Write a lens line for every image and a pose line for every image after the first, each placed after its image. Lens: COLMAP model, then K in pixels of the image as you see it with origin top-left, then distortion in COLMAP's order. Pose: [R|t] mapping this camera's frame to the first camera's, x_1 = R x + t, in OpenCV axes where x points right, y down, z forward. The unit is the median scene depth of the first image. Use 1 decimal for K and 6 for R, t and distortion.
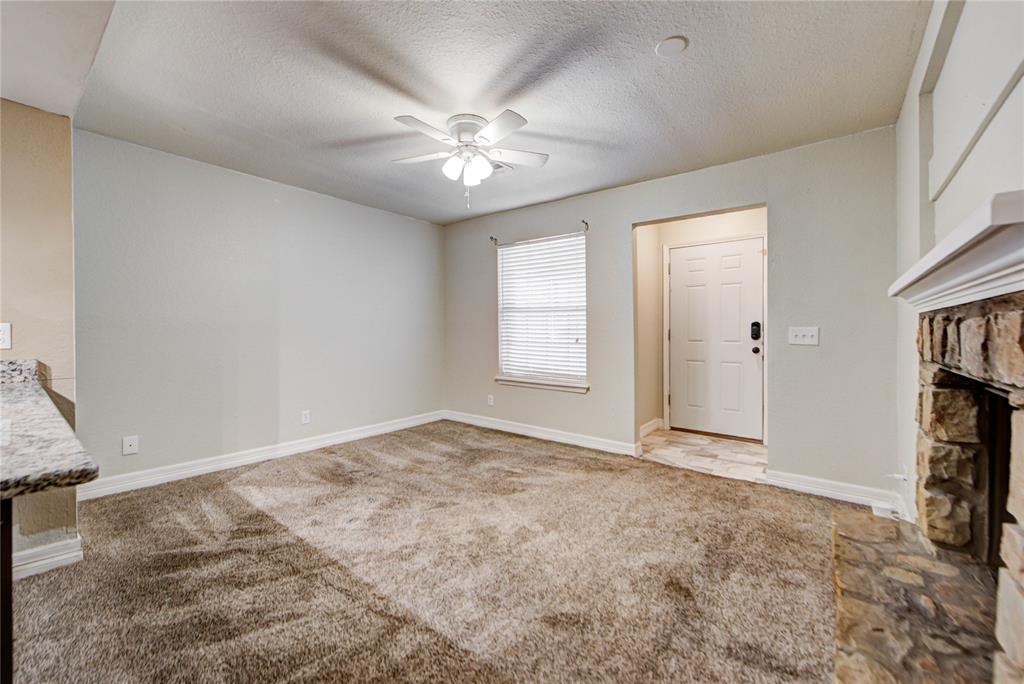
lens RADIAL K [[409.1, 0, 509.4], [0, 409.1, 332.1], [0, 0, 1]] dist [0.003985, -0.002985]
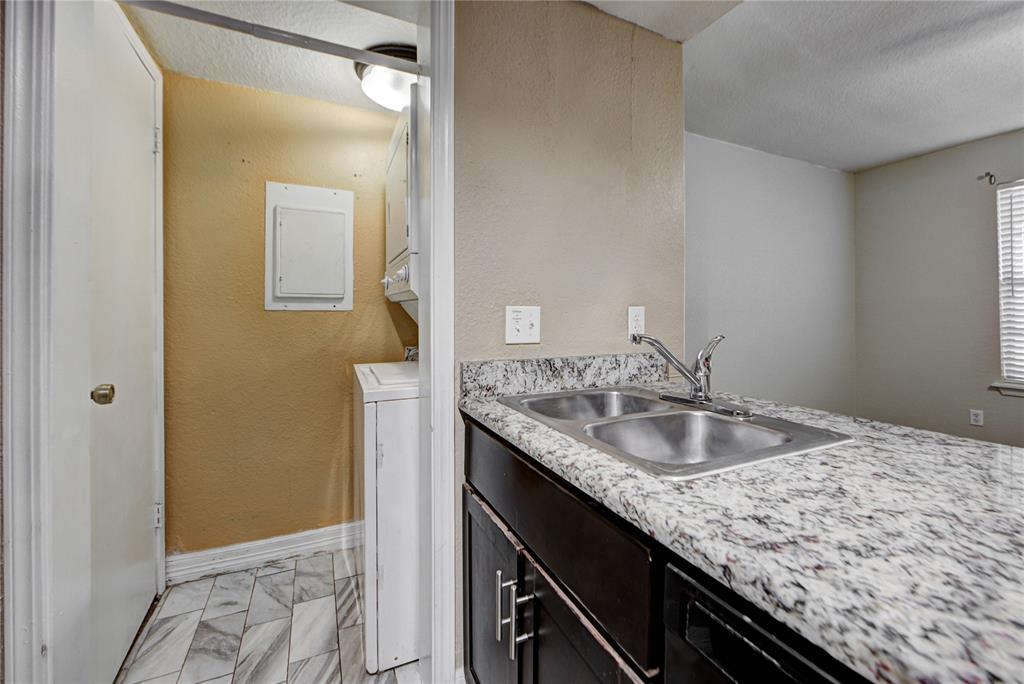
lens RADIAL K [[409.1, 0, 516.3], [0, 409.1, 314.8], [0, 0, 1]] dist [0.003985, -0.002985]
pose [[0.897229, -0.008297, -0.441487, -0.645080], [0.005304, 0.999954, -0.008012, -0.000010], [0.441533, 0.004847, 0.897232, 0.103017]]
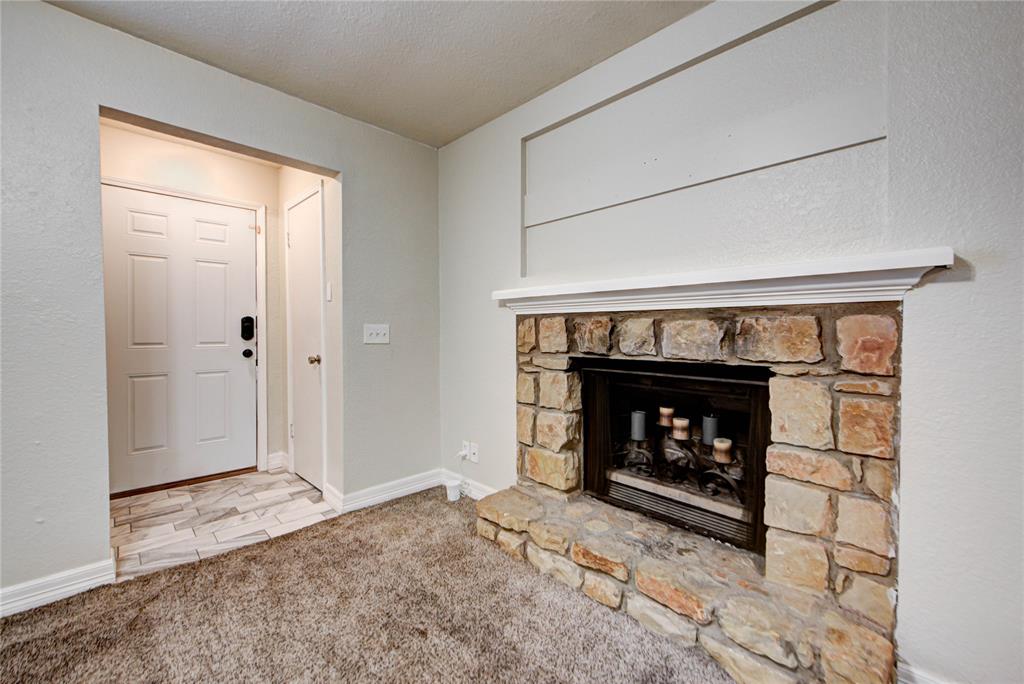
lens RADIAL K [[409.1, 0, 513.1], [0, 409.1, 333.2], [0, 0, 1]] dist [0.003985, -0.002985]
pose [[0.117322, -0.006971, 0.993069, -0.144545], [-0.000116, 0.999975, 0.007034, 0.001148], [-0.993094, -0.000941, 0.117319, 0.544430]]
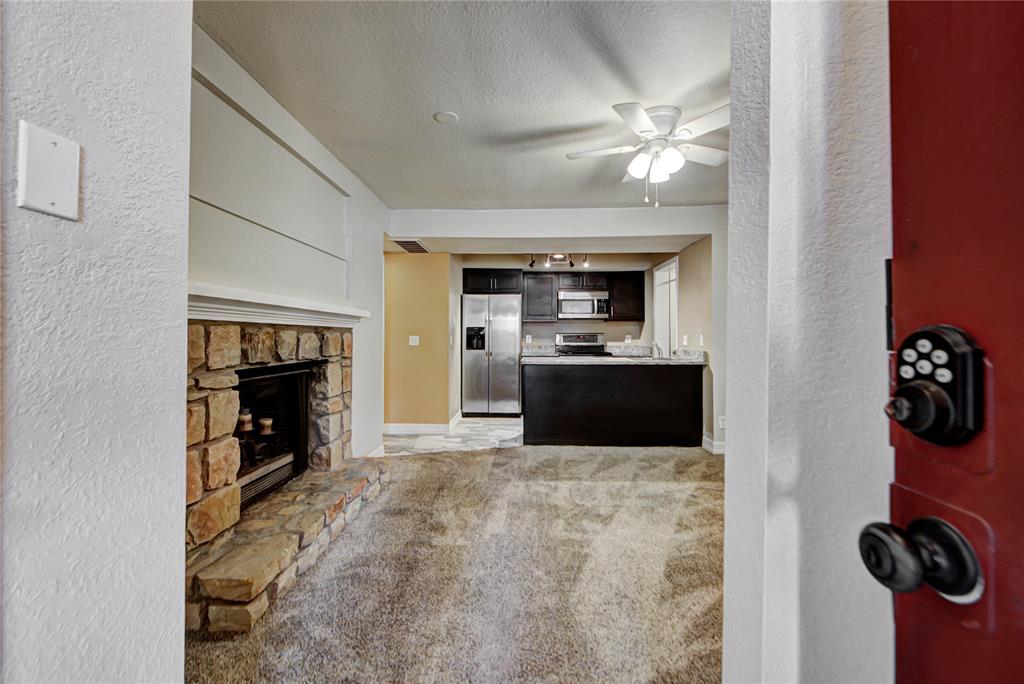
lens RADIAL K [[409.1, 0, 511.7], [0, 409.1, 332.7], [0, 0, 1]] dist [0.003985, -0.002985]
pose [[-0.796281, -0.006749, -0.604889, 0.603663], [0.000562, 0.999929, -0.011896, -0.003790], [0.604926, -0.009813, -0.796221, 1.288246]]
